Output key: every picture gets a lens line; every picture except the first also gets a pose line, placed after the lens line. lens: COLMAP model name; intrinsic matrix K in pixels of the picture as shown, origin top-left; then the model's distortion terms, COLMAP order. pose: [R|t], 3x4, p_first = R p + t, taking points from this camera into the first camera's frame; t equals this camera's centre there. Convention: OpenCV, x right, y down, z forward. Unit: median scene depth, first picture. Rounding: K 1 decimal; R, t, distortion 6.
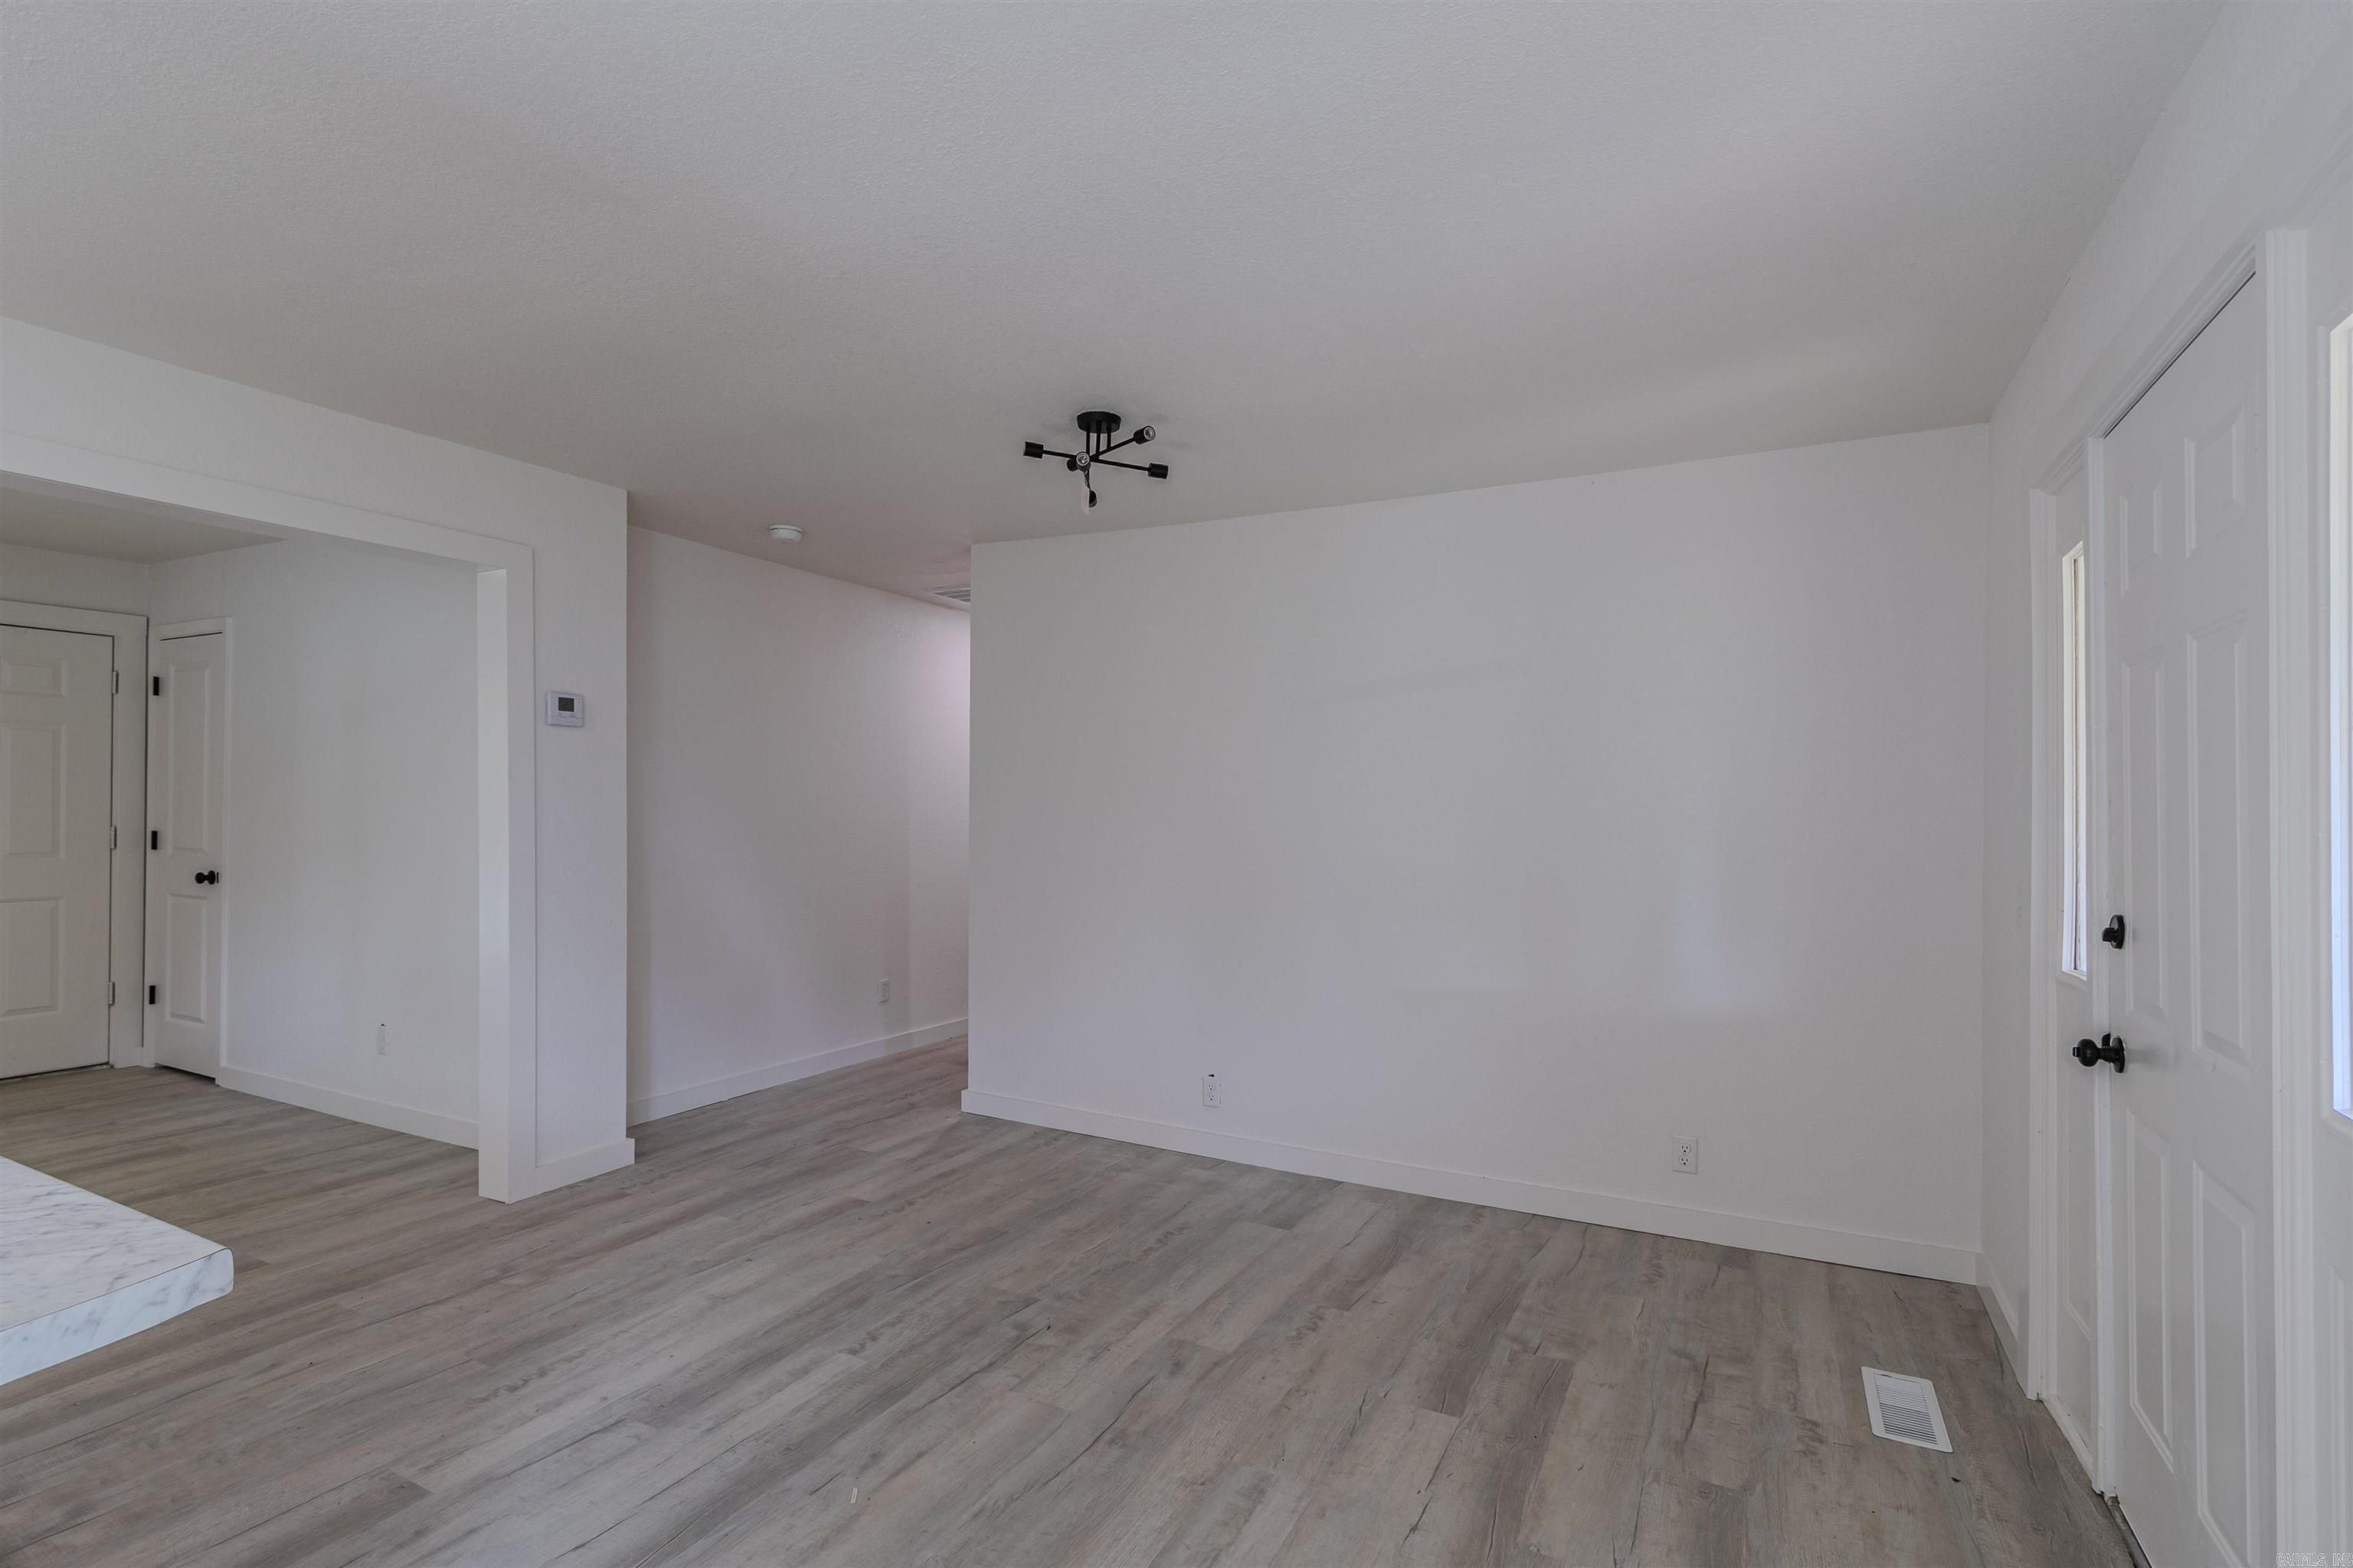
lens RADIAL K [[1099.7, 0, 1179.1], [0, 1099.7, 806.2], [0, 0, 1]] dist [0.005570, -0.000589]
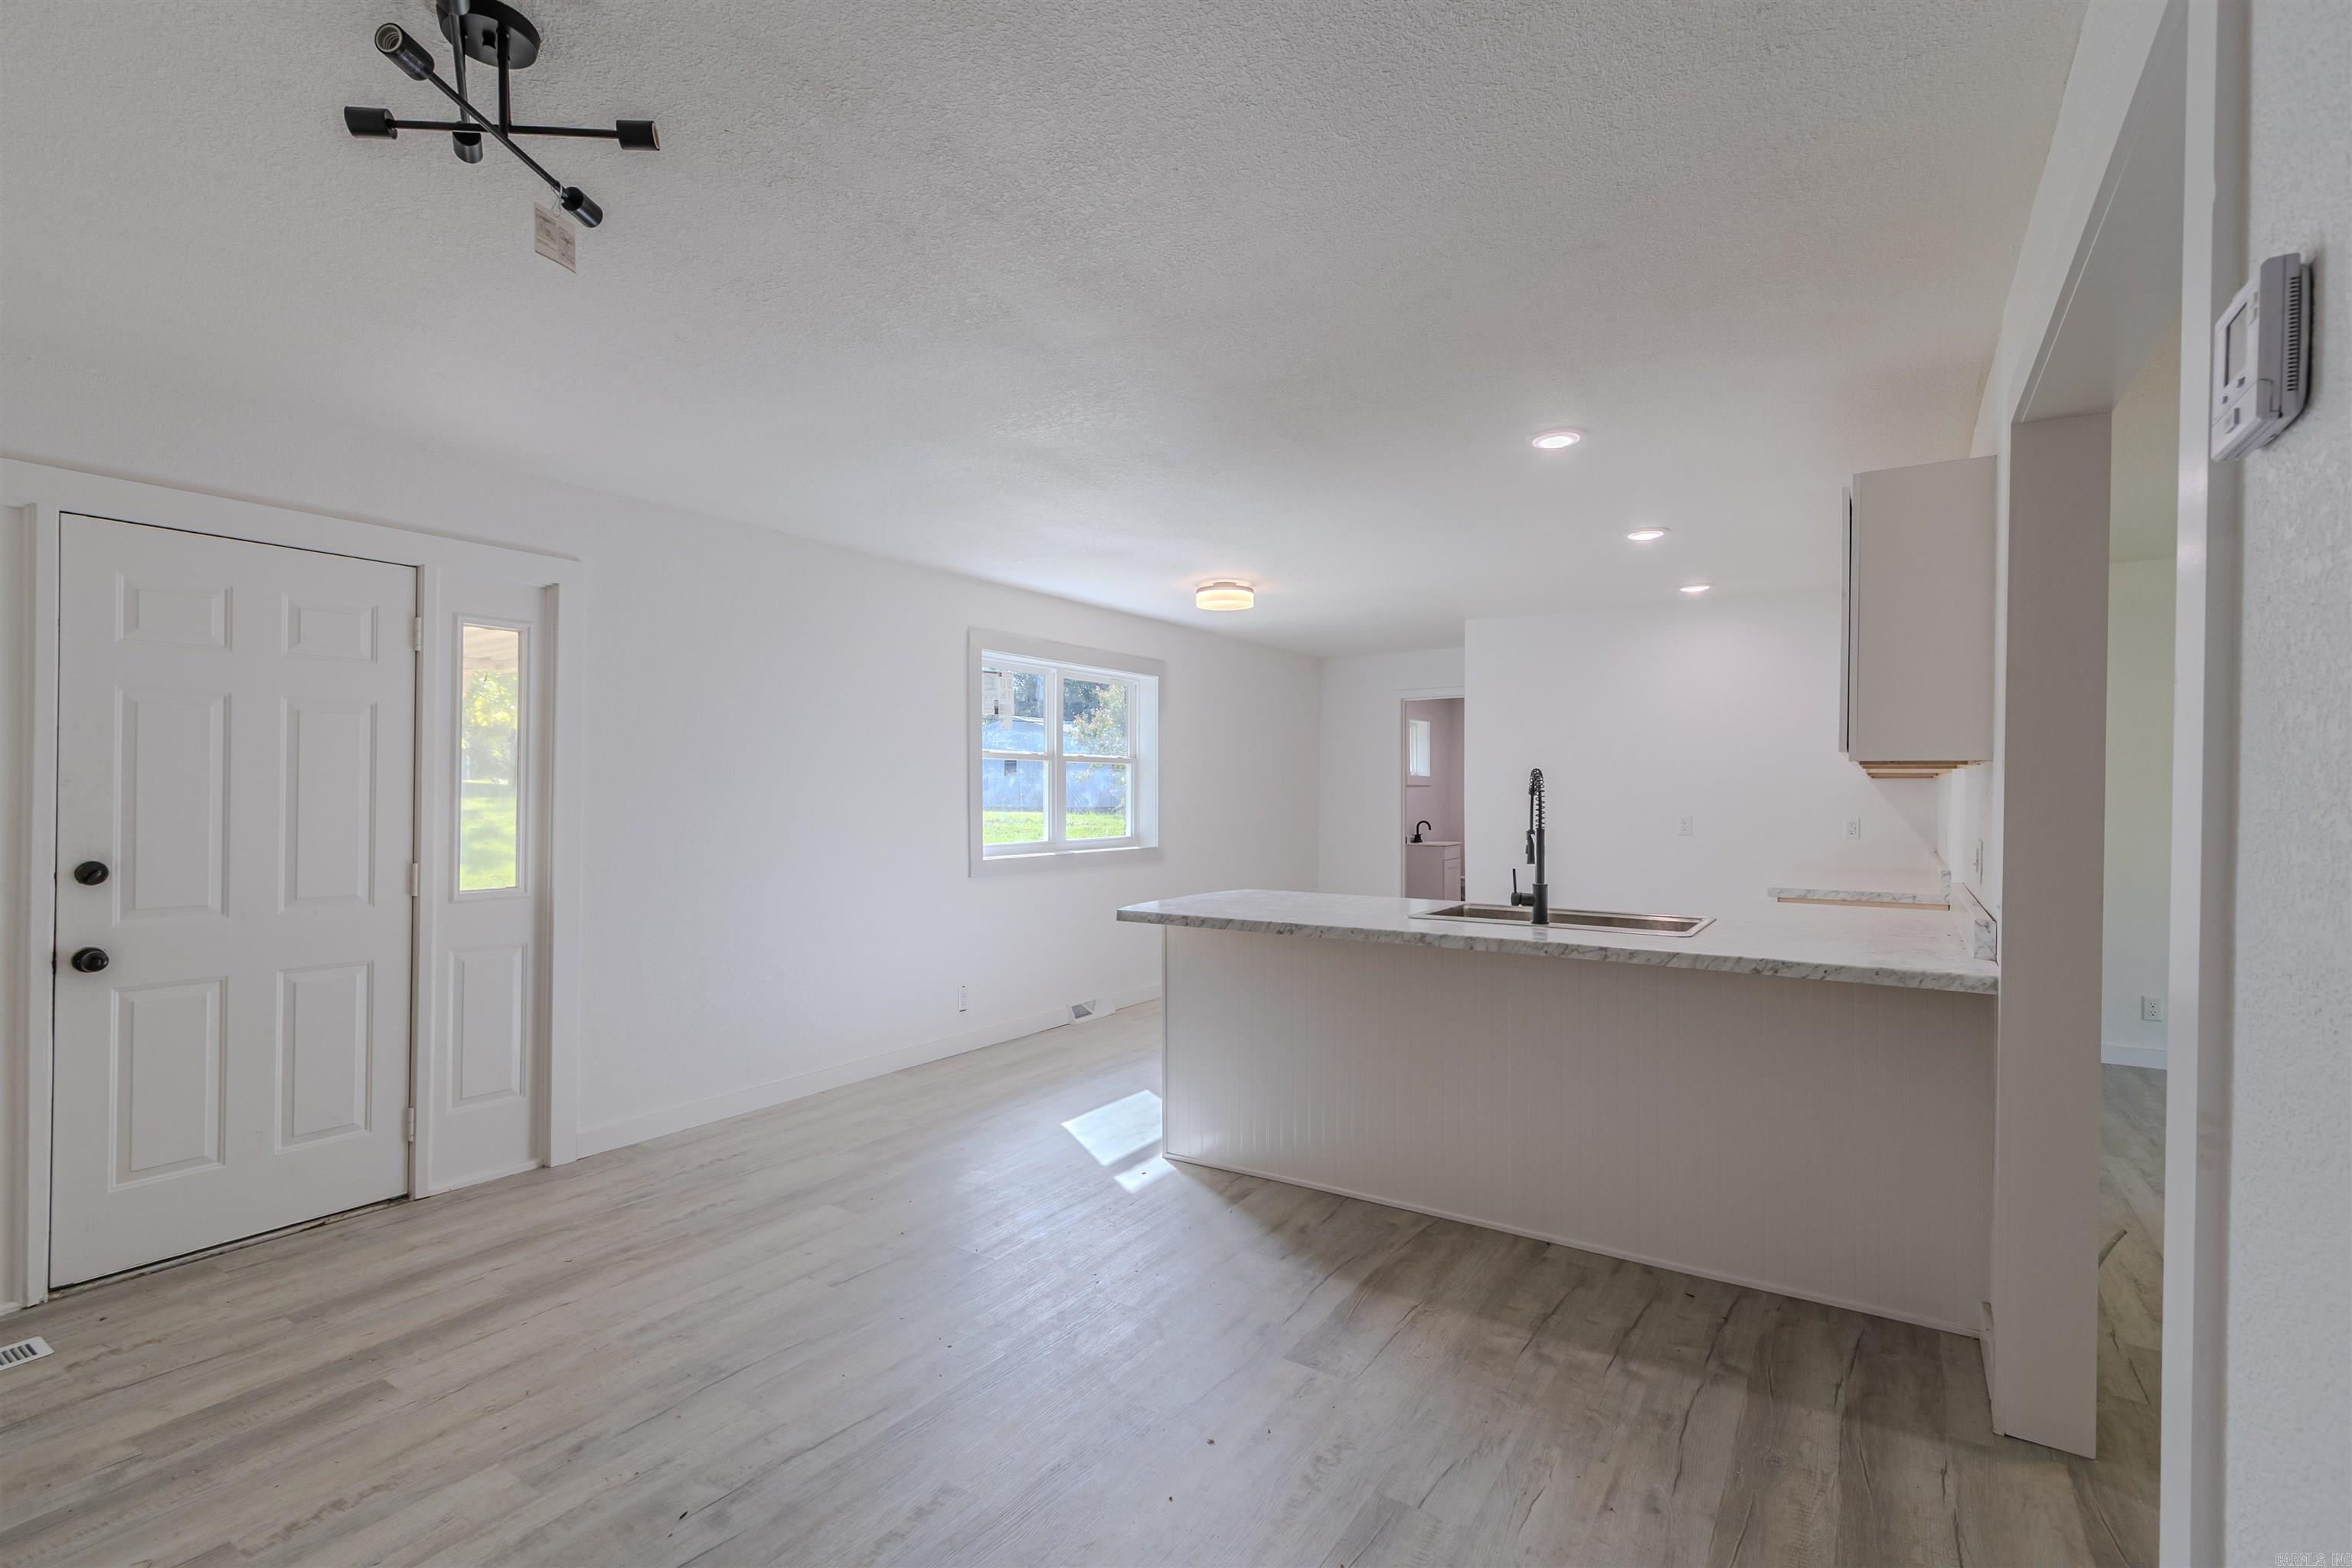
lens RADIAL K [[1074.6, 0, 1168.4], [0, 1074.6, 773.0], [0, 0, 1]] dist [0.007437, -0.003409]
pose [[-0.994238, -0.010054, 0.106723, -0.565924], [-0.012046, 0.999765, -0.018044, -0.006472], [-0.106517, -0.019226, -0.994125, 1.876535]]
